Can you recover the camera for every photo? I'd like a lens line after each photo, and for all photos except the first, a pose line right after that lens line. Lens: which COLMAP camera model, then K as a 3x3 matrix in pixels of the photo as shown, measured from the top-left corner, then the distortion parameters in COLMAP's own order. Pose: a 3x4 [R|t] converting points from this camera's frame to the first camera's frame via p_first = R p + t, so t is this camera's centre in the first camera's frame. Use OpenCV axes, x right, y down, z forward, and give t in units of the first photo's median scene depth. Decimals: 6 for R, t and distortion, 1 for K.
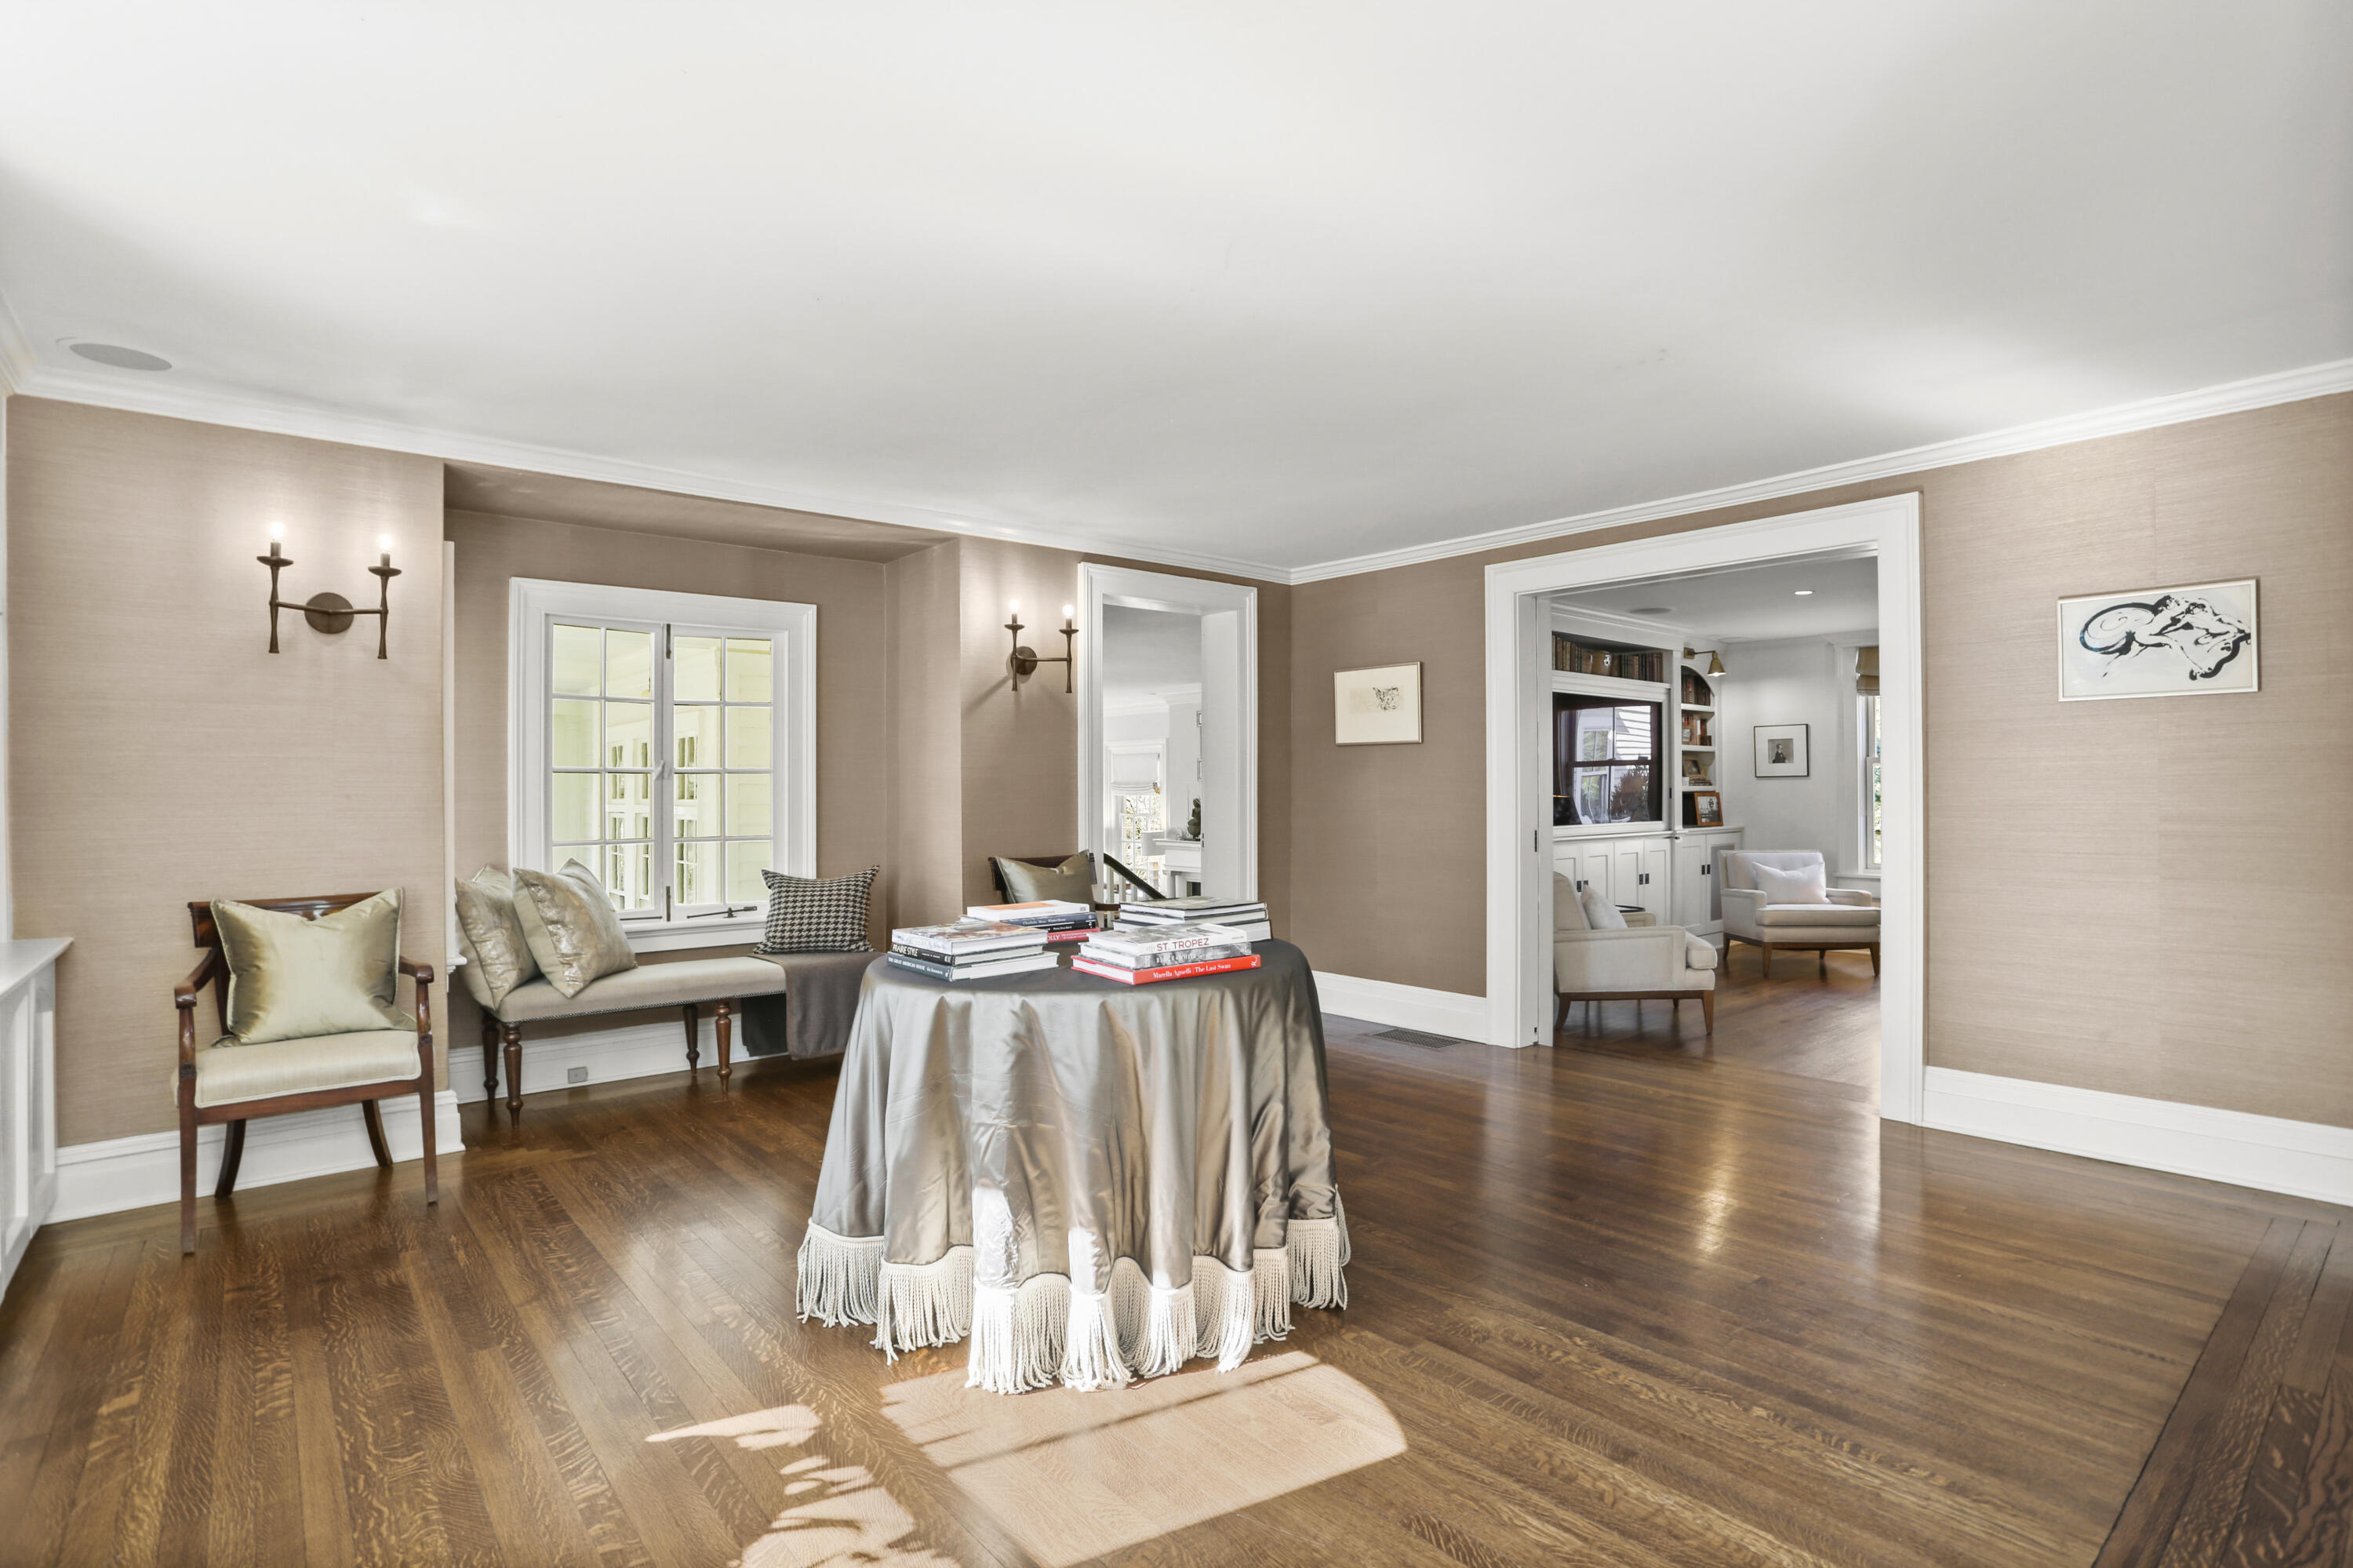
lens RADIAL K [[1146.3, 0, 1184.0], [0, 1146.3, 767.0], [0, 0, 1]] dist [-0.000562, -0.000005]
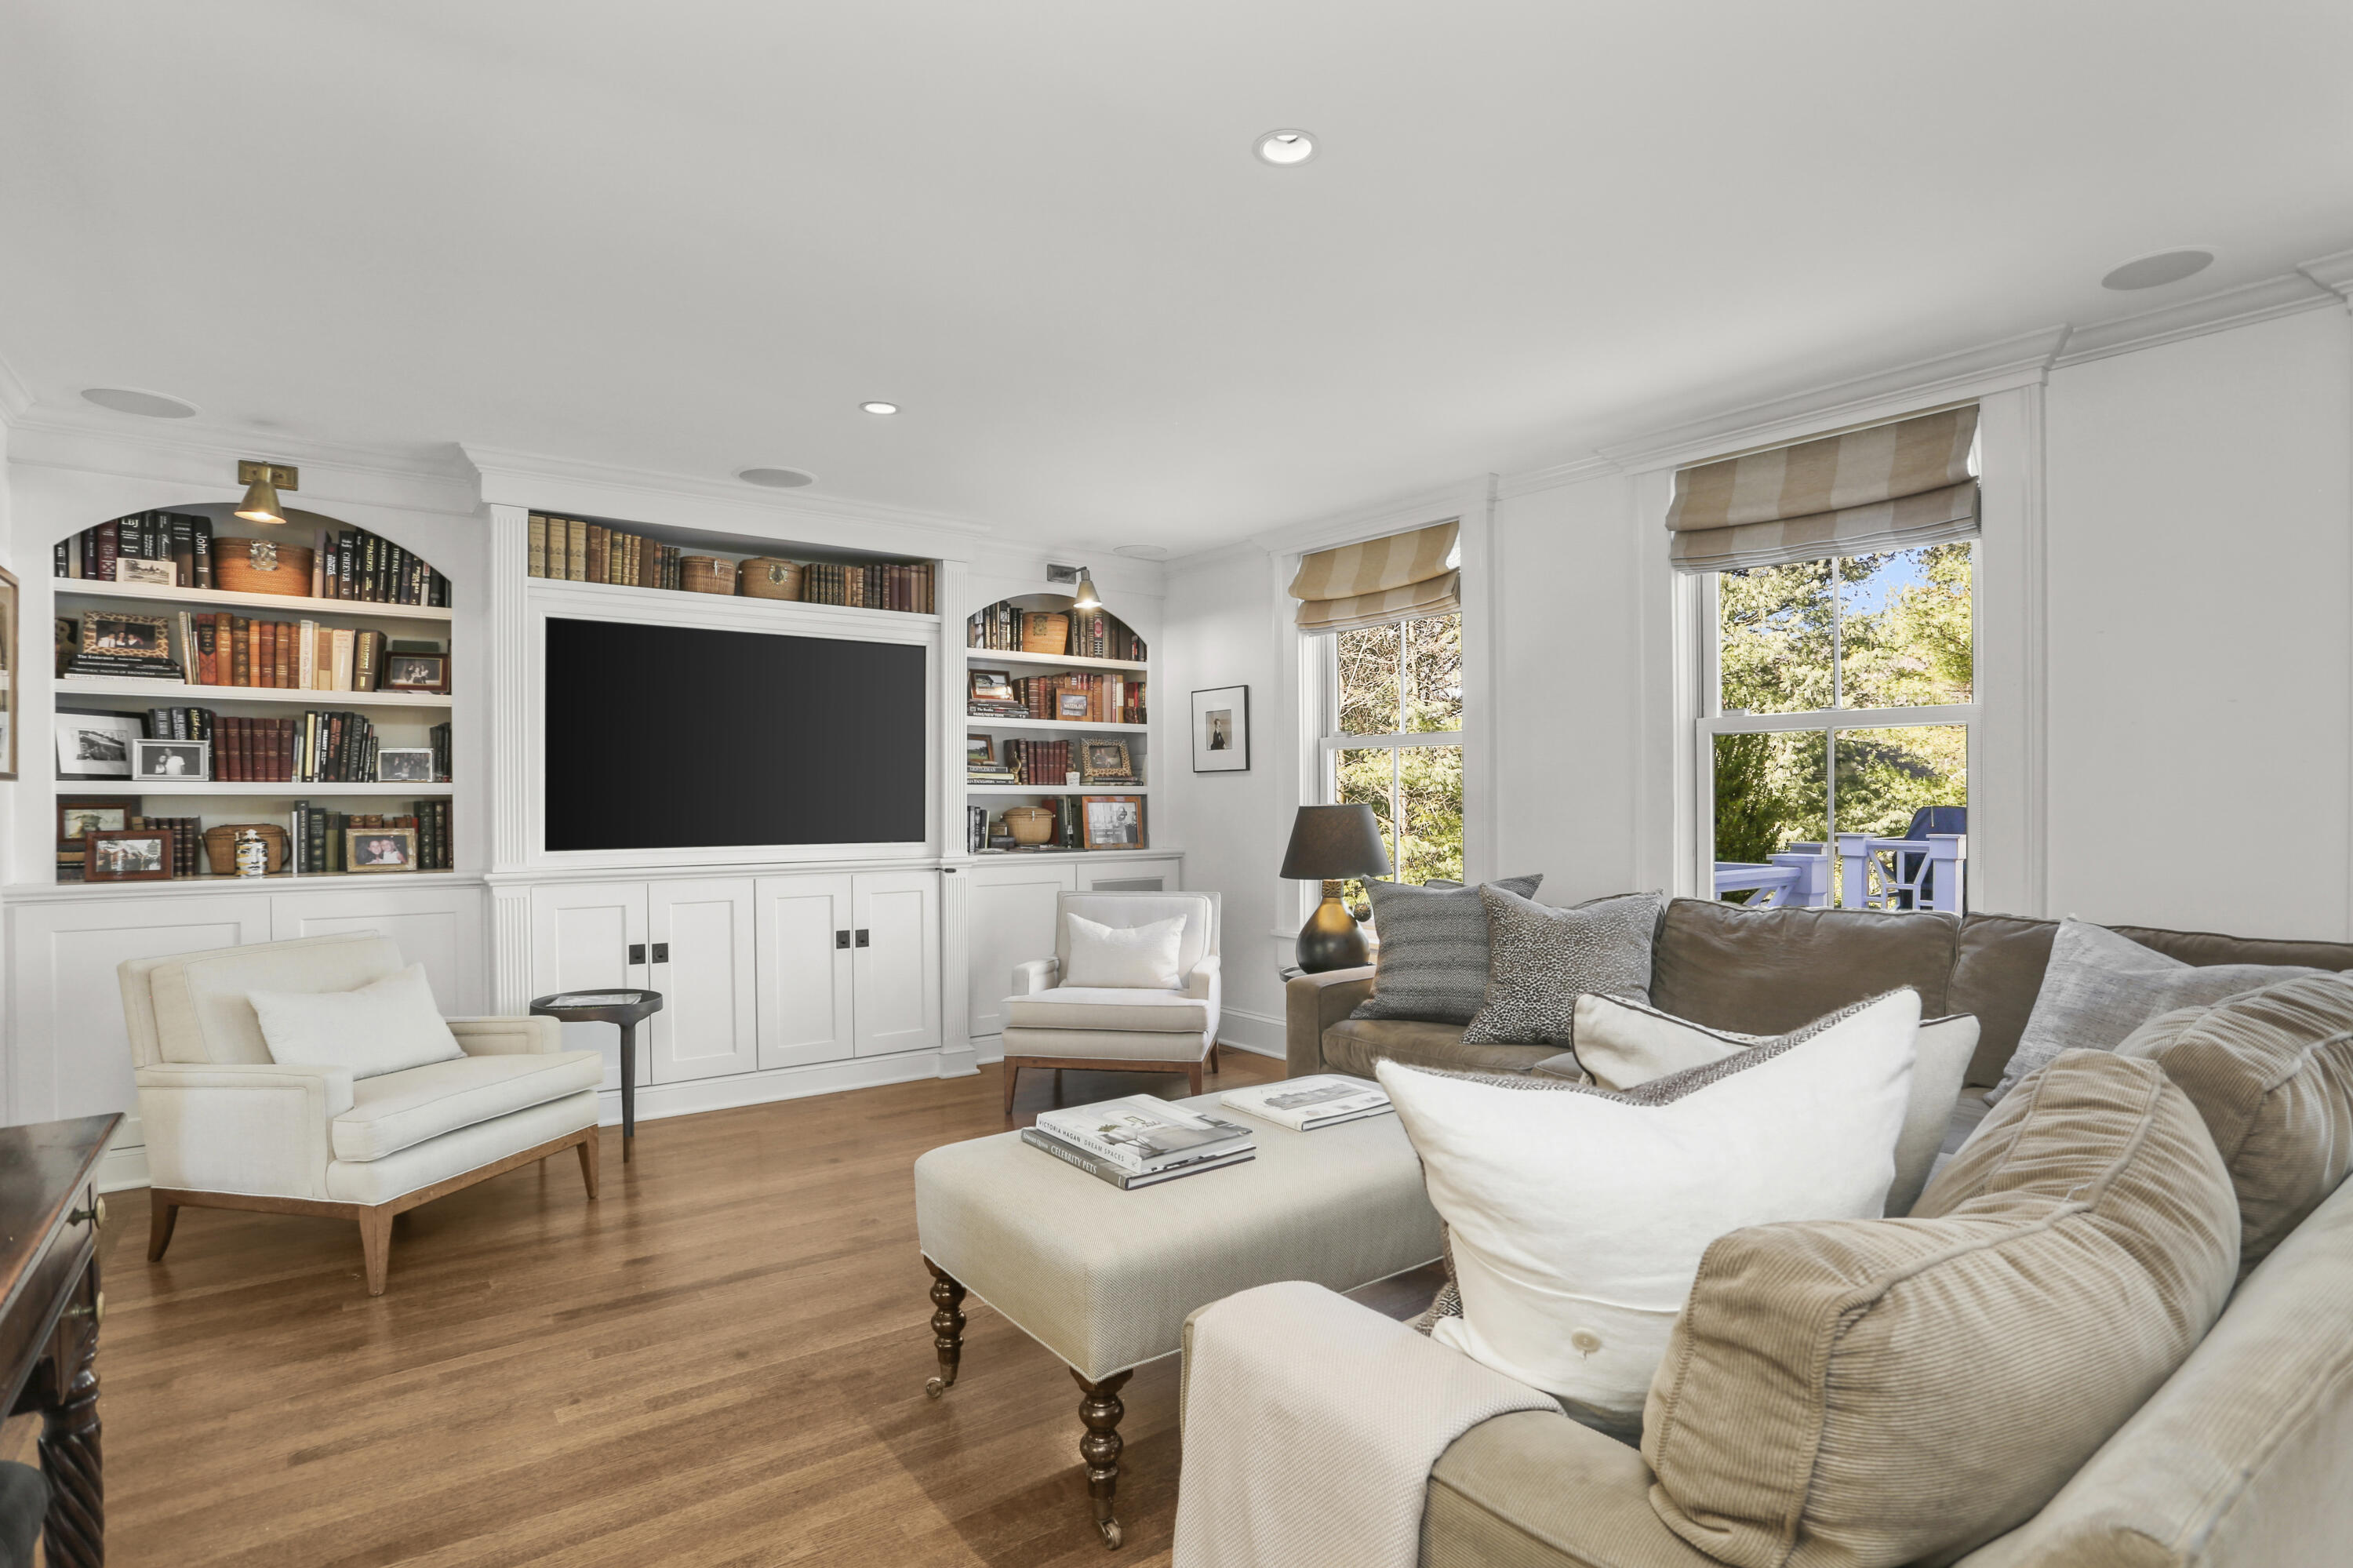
lens RADIAL K [[1184.7, 0, 1176.9], [0, 1184.7, 791.7], [0, 0, 1]] dist [-0.050398, 0.023509]
pose [[0.998097, 0.001841, -0.061641, 1.302378], [-0.000984, 0.999903, 0.013919, 0.025289], [0.061661, -0.013832, 0.998001, 0.862378]]
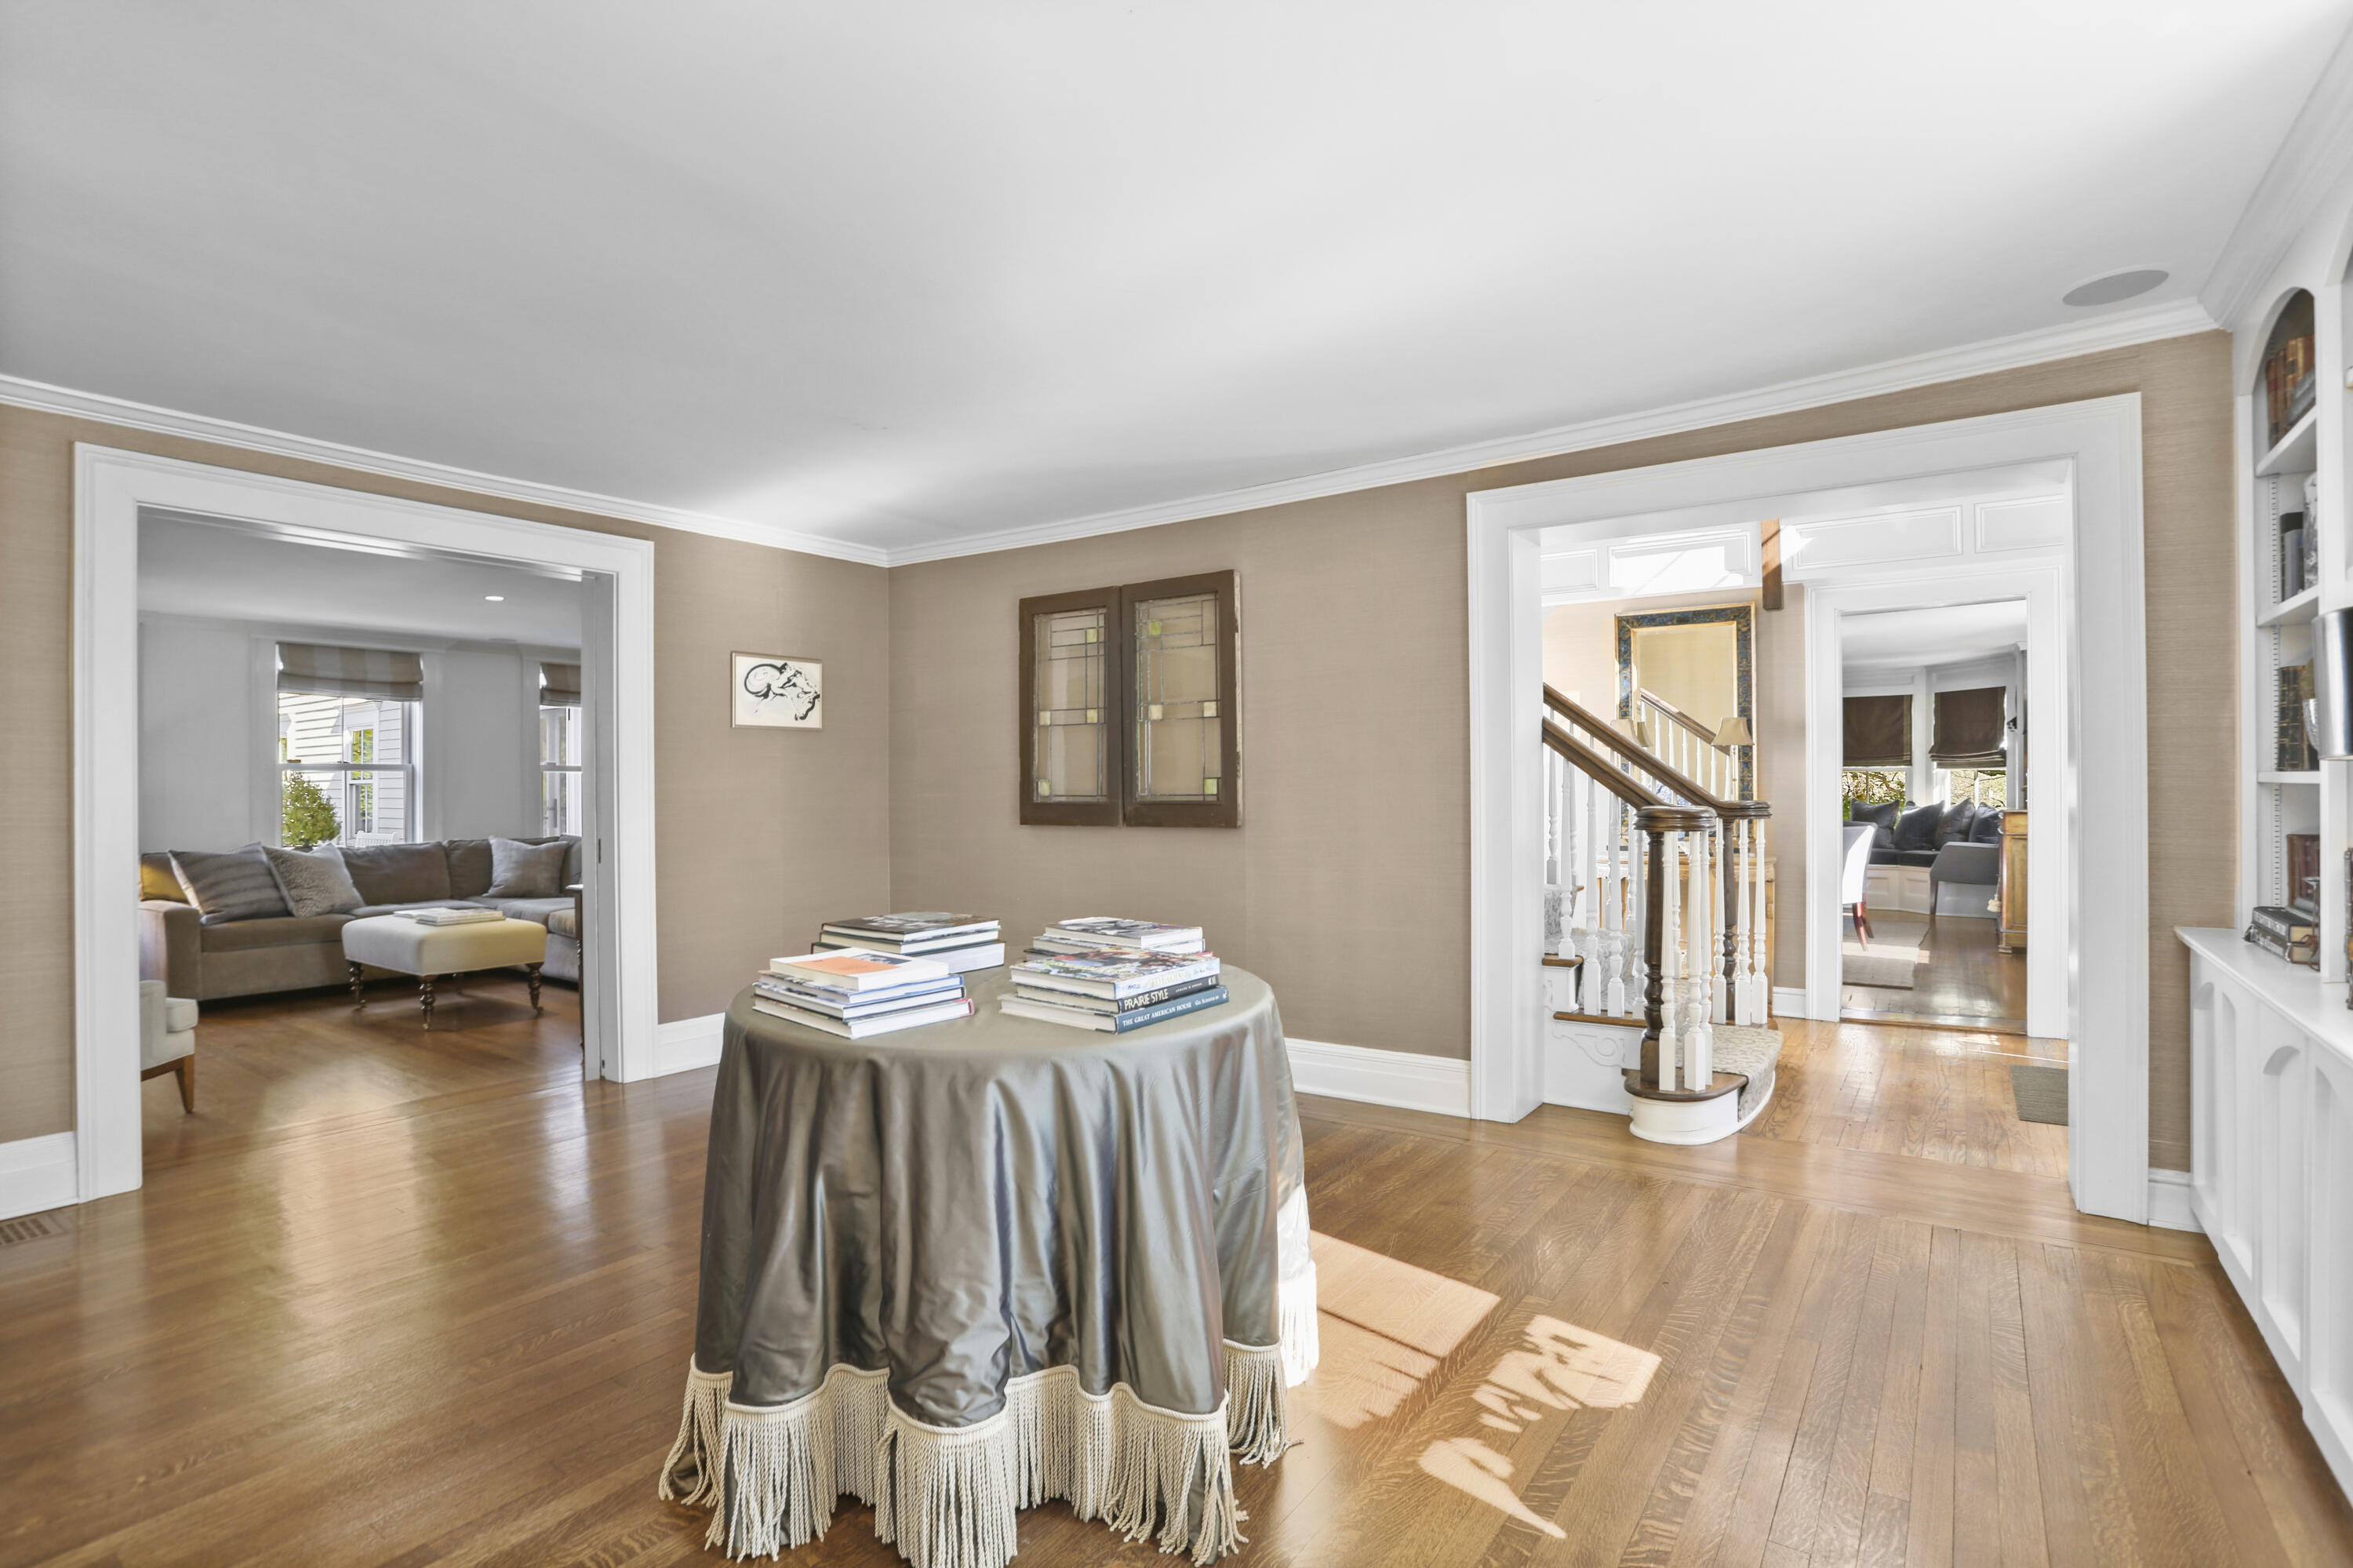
lens RADIAL K [[1106.8, 0, 1176.5], [0, 1106.8, 784.0], [0, 0, 1]] dist [-0.027577, 0.000090]
pose [[-0.247142, 0.003956, 0.968971, -0.672047], [-0.002319, 0.999986, -0.004674, 0.016273], [-0.968976, -0.003402, -0.247130, 0.839458]]
